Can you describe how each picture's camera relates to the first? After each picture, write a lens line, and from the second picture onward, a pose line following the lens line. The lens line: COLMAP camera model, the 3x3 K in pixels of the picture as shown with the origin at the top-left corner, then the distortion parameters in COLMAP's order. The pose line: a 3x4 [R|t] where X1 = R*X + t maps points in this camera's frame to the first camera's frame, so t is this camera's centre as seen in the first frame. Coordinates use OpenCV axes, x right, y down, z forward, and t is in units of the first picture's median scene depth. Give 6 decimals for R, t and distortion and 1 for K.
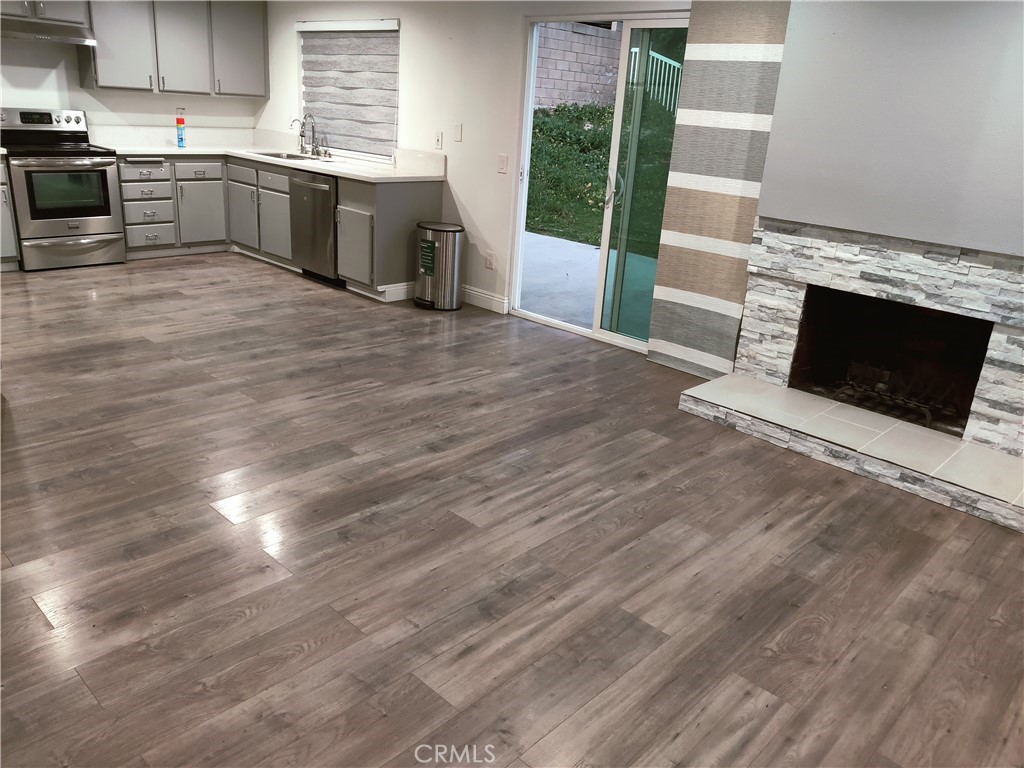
lens RADIAL K [[779.5, 0, 519.3], [0, 779.5, 379.0], [0, 0, 1]] dist [0.023091, -0.035565]
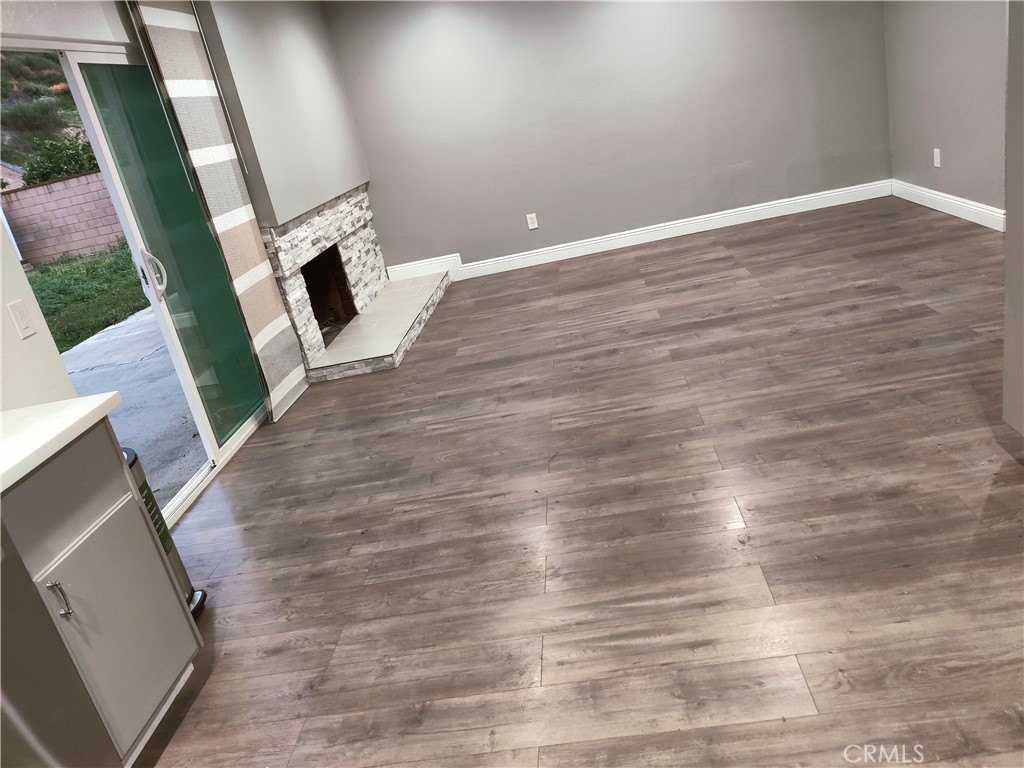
lens RADIAL K [[779.5, 0, 517.6], [0, 779.5, 385.8], [0, 0, 1]] dist [0.023091, -0.035565]
pose [[-0.642543, -0.201974, 0.739152, -0.933708], [0.407050, 0.727298, 0.552583, -0.613878], [-0.649191, 0.655930, -0.385107, 1.595667]]
